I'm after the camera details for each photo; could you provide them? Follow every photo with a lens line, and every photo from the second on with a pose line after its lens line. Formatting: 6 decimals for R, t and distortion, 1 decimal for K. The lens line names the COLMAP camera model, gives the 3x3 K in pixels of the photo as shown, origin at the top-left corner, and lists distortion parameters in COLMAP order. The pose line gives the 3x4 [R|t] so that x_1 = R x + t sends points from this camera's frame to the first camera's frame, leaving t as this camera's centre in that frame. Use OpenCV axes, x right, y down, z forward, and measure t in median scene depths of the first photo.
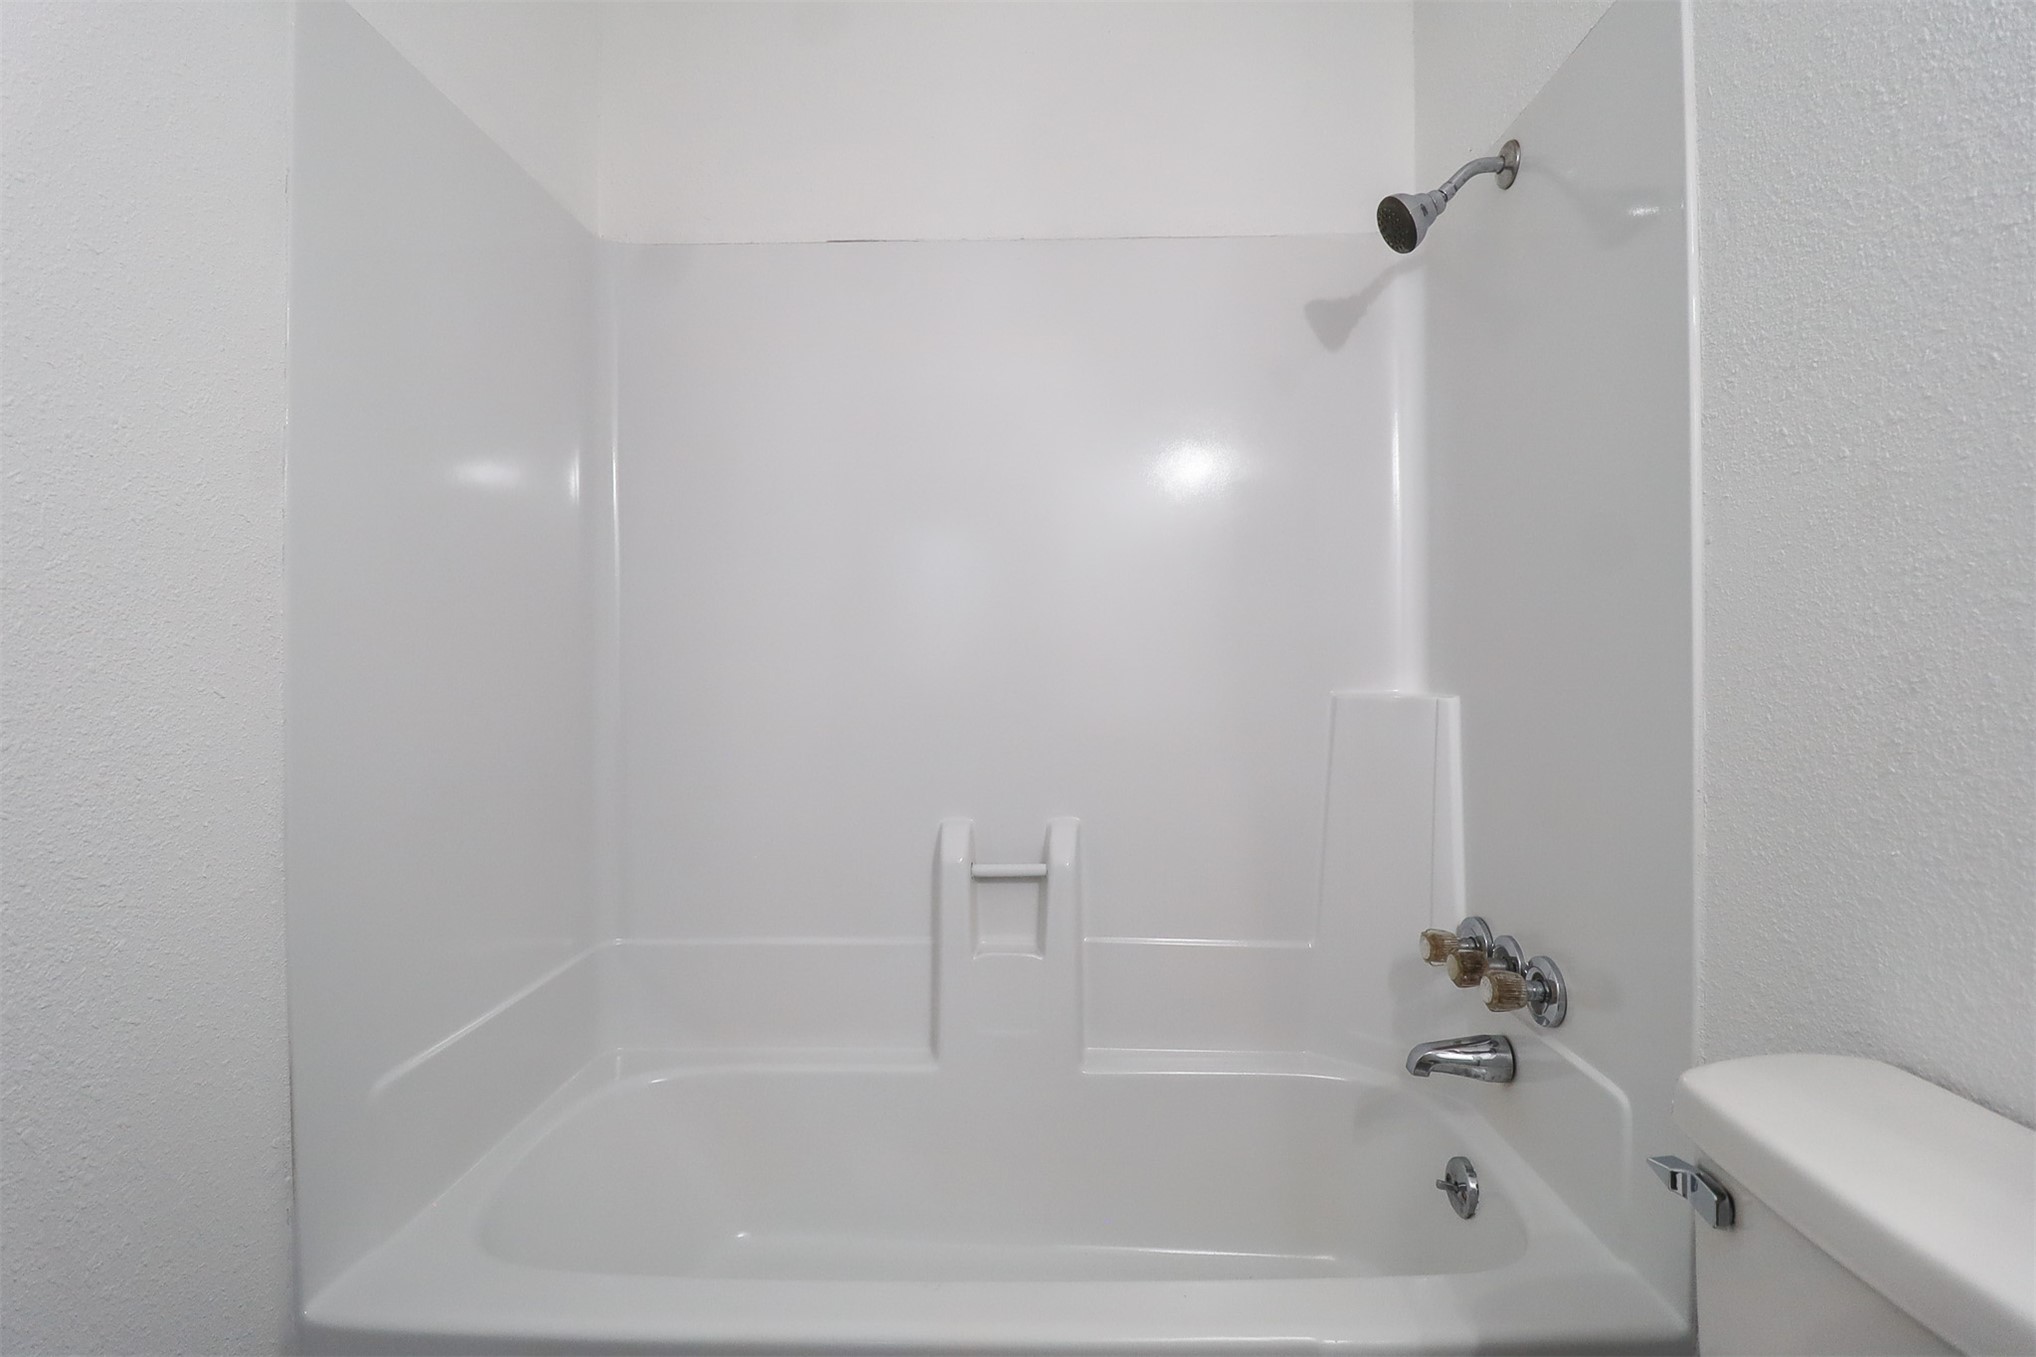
lens RADIAL K [[972.8, 0, 1016.2], [0, 972.8, 652.5], [0, 0, 1]] dist [0.001335, -0.013579]
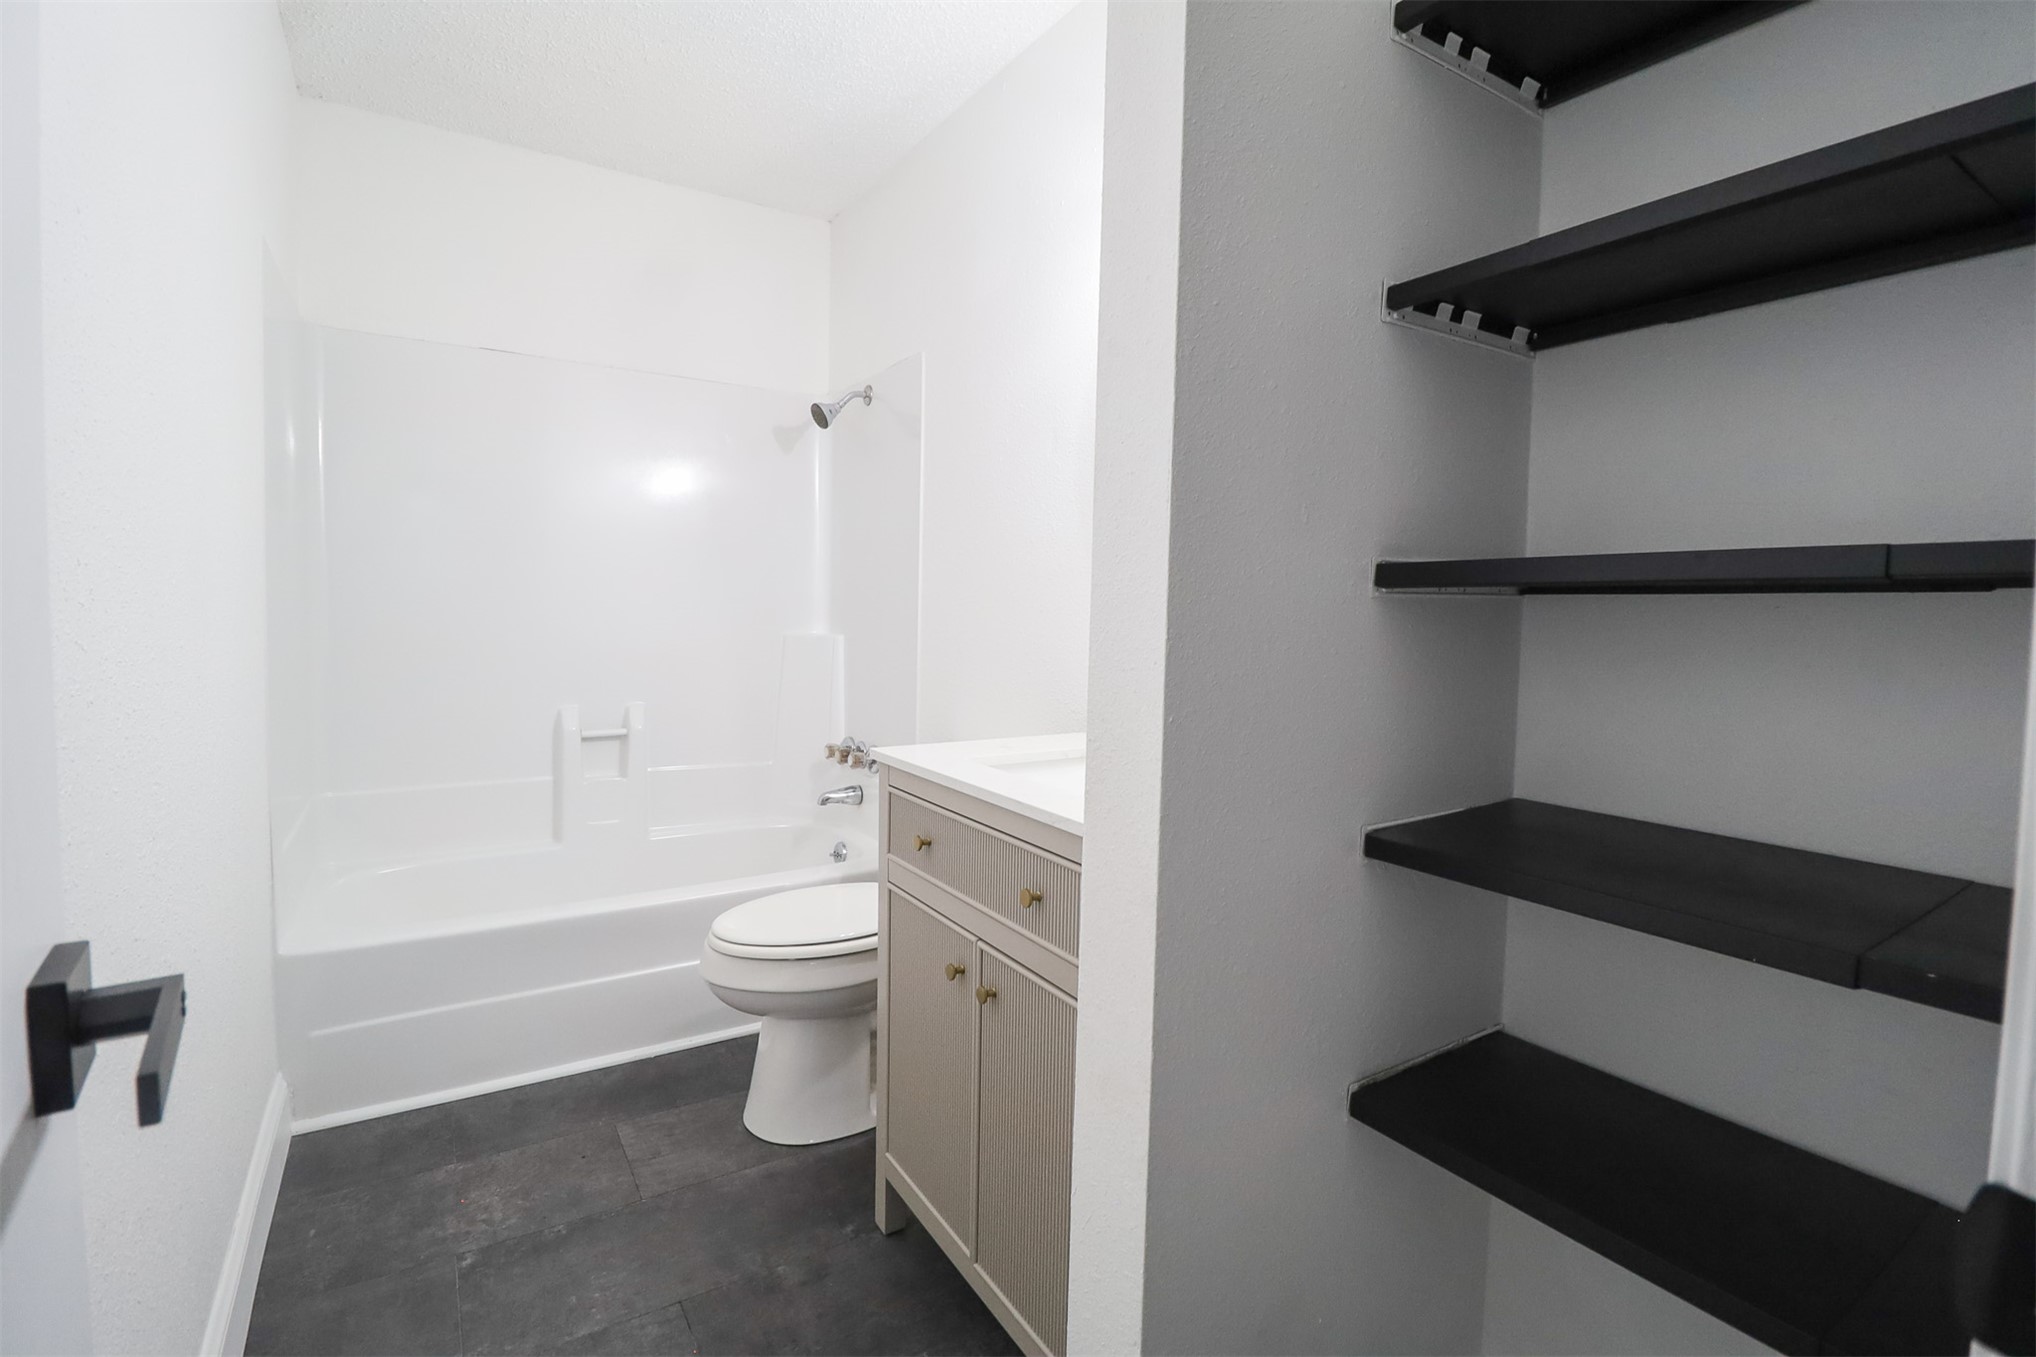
lens RADIAL K [[941.9, 0, 1023.3], [0, 941.9, 651.9], [0, 0, 1]] dist [0.000500, -0.012578]
pose [[0.828719, -0.008016, 0.559607, -0.402600], [-0.027931, 0.998059, 0.055660, -0.047104], [-0.558967, -0.061756, 0.826887, -1.003010]]
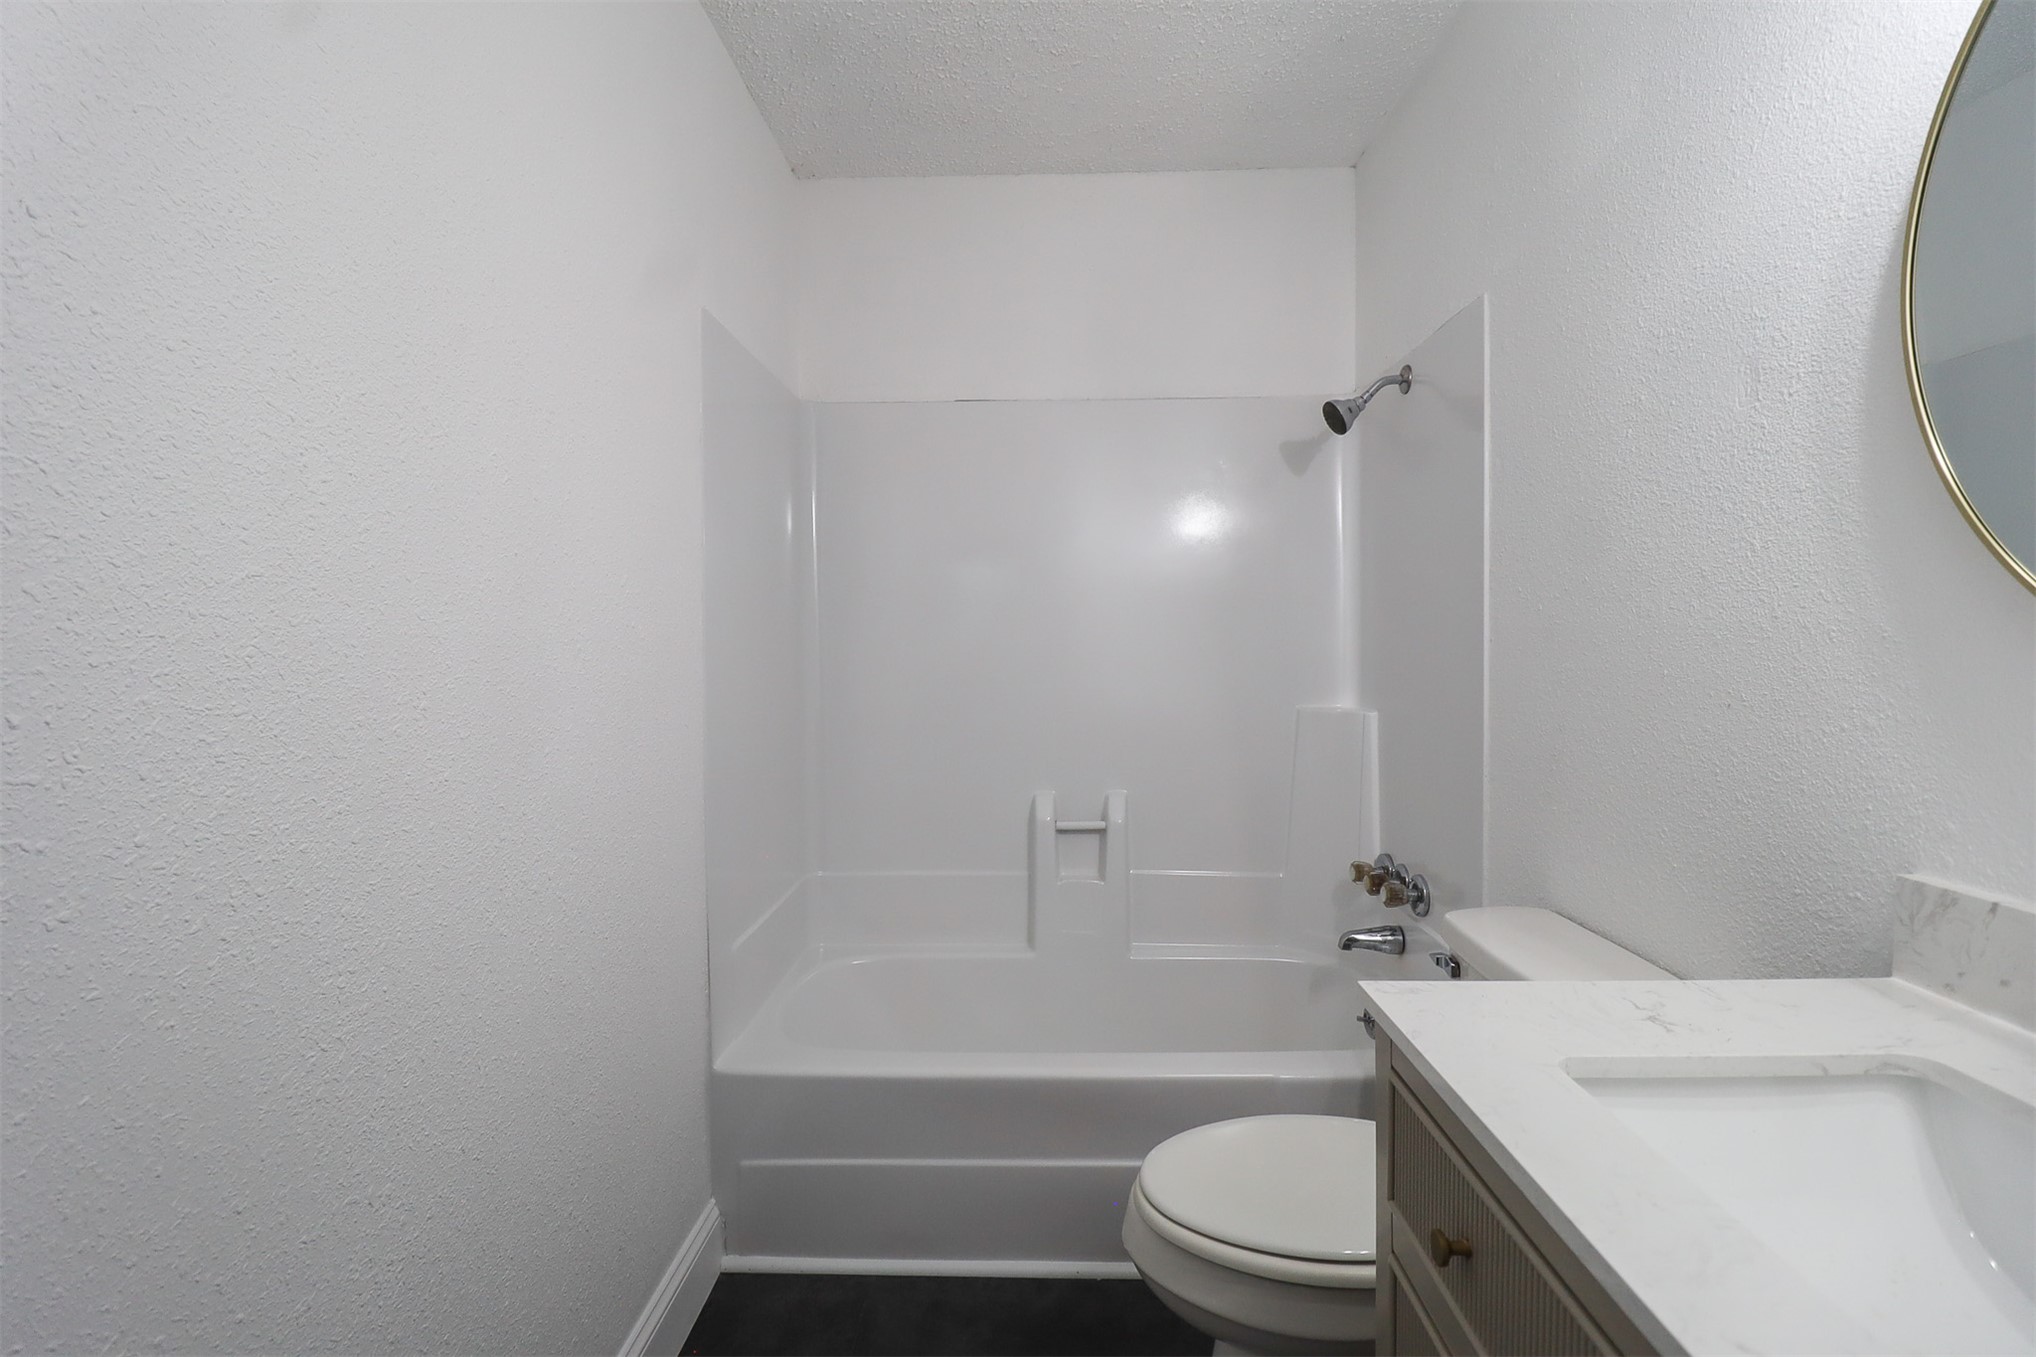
lens RADIAL K [[943.4, 0, 1013.6], [0, 943.4, 654.8], [0, 0, 1]] dist [0.001936, -0.014577]
pose [[0.999971, -0.003038, -0.007050, -0.121324], [0.003217, 0.999669, 0.025532, -0.094356], [0.006970, -0.025554, 0.999649, -0.547818]]
